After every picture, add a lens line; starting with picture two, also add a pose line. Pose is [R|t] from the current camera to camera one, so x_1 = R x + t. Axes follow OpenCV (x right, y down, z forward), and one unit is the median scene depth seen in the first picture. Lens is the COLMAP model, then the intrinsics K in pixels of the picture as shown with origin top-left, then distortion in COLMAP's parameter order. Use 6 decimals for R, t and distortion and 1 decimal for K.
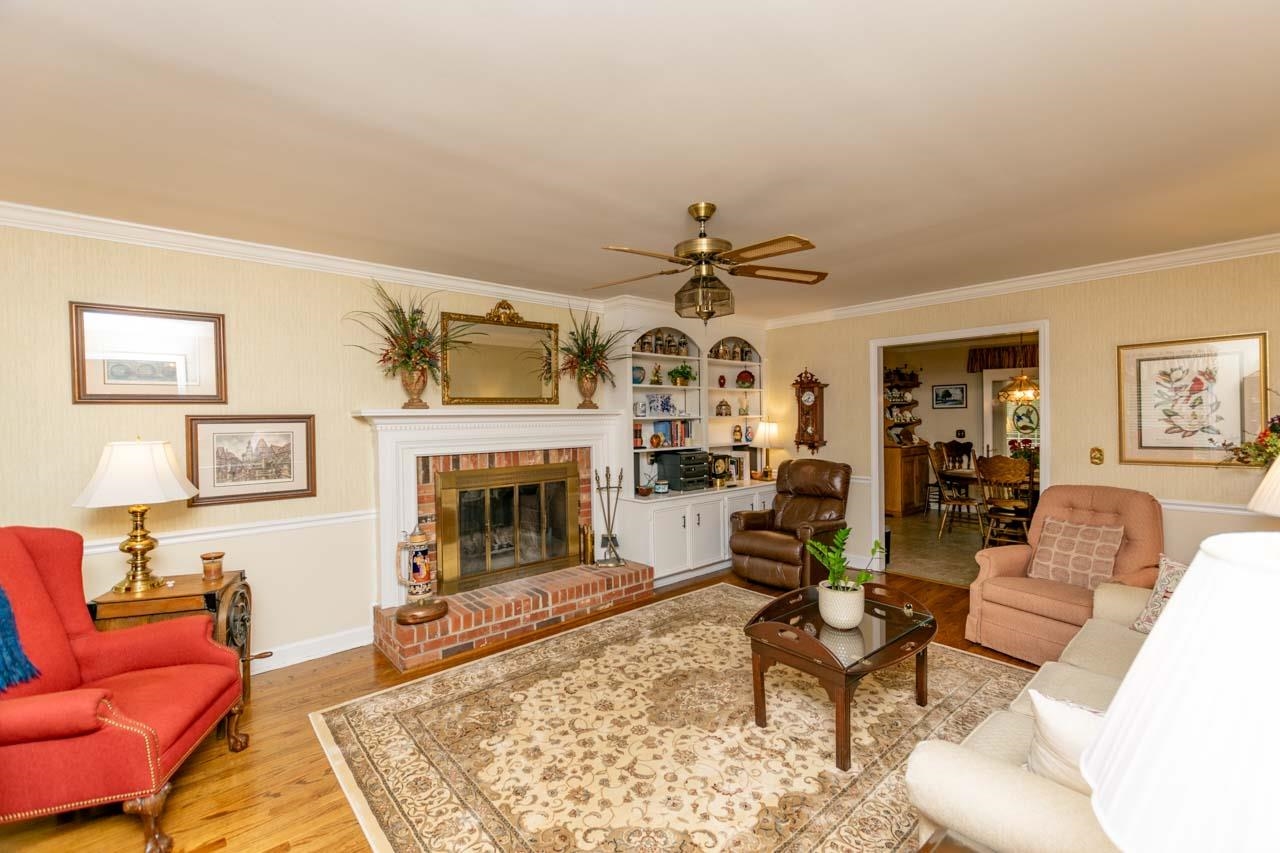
lens RADIAL K [[554.1, 0, 650.3], [0, 554.1, 418.6], [0, 0, 1]] dist [-0.001638, 0.001049]
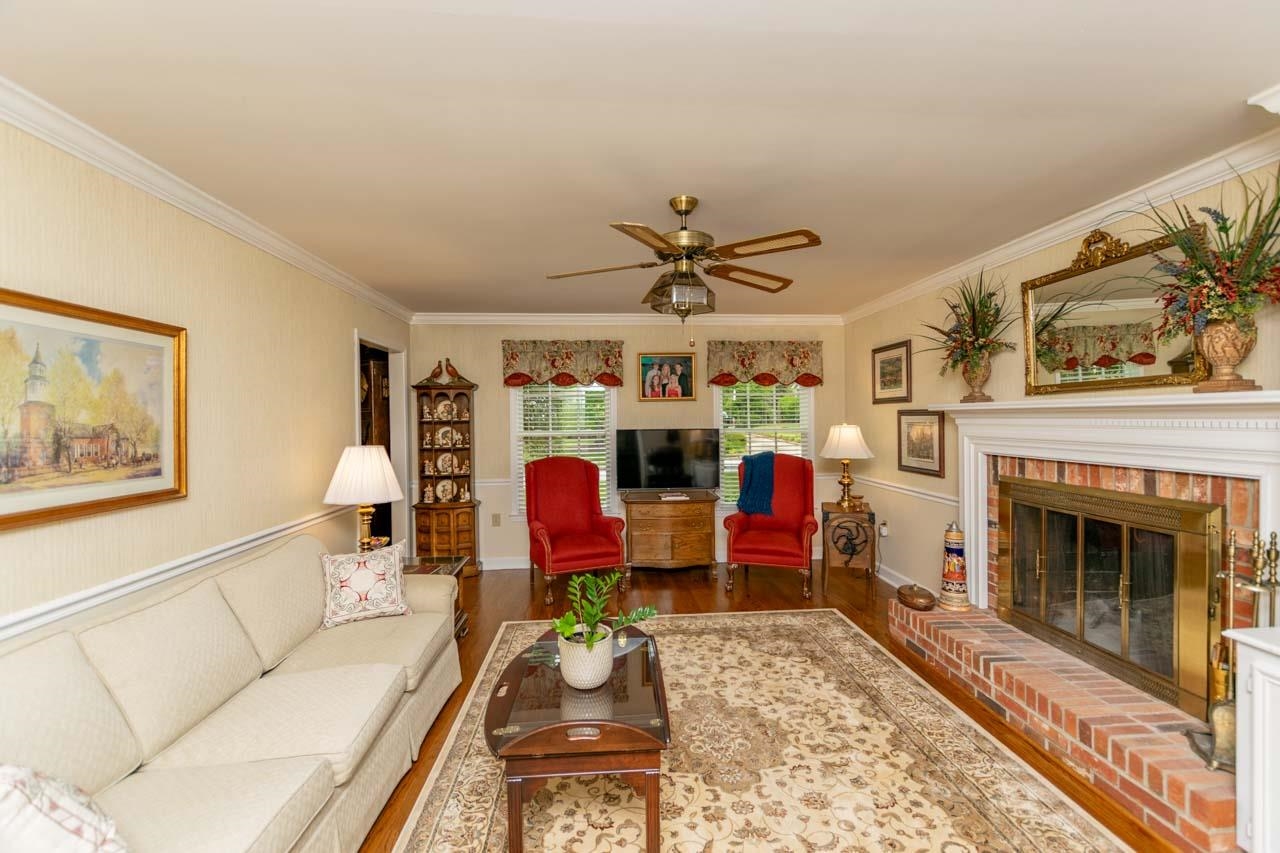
lens RADIAL K [[554.1, 0, 647.5], [0, 554.1, 419.0], [0, 0, 1]] dist [-0.001638, 0.001049]
pose [[-0.604712, 0.017590, -0.796250, 0.614260], [0.010456, 0.999845, 0.014148, -0.007889], [0.796376, 0.000230, -0.604802, 1.042775]]
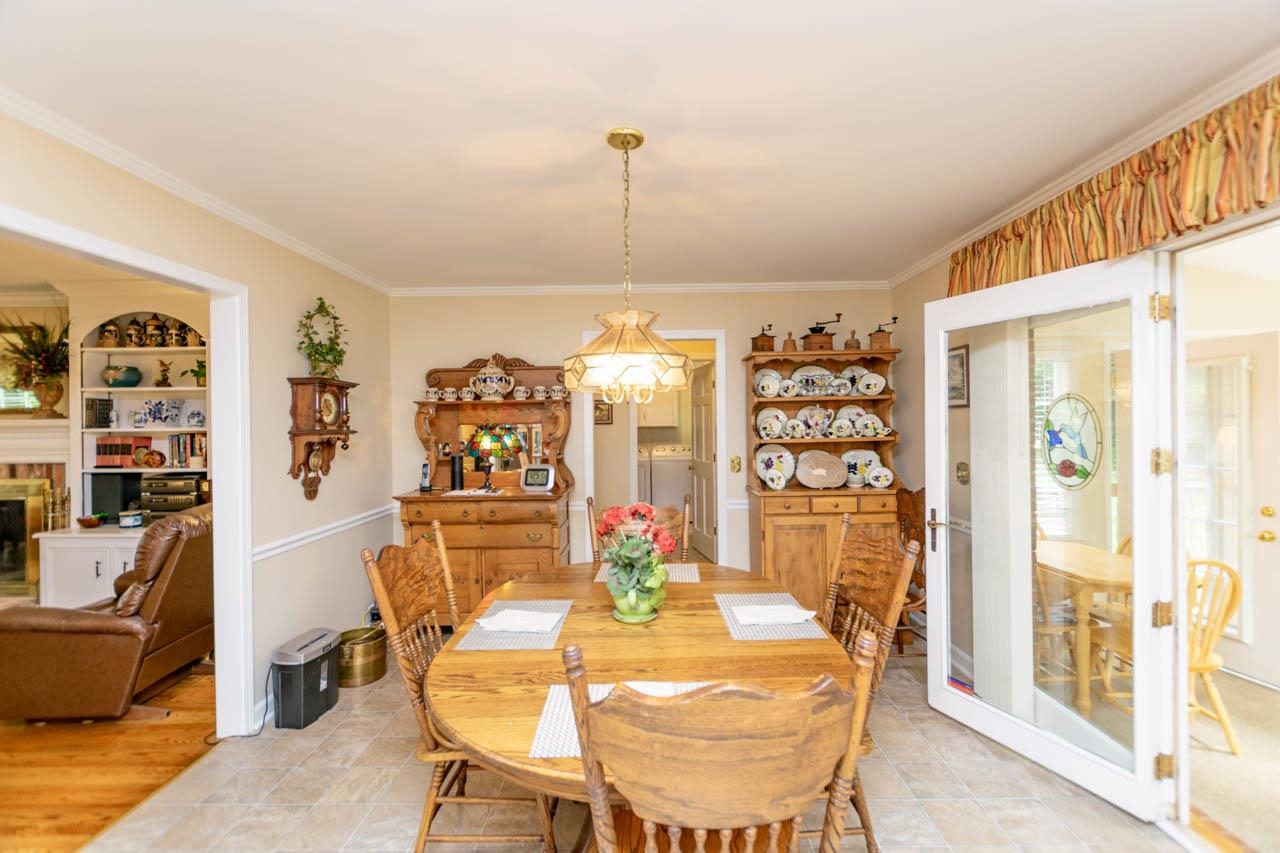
lens RADIAL K [[554.1, 0, 645.2], [0, 554.1, 422.9], [0, 0, 1]] dist [-0.001638, 0.001049]
pose [[0.753168, 0.007322, -0.657788, 1.321418], [-0.002050, 0.999959, 0.008784, -0.024259], [0.657825, -0.005268, 0.753152, 1.115053]]
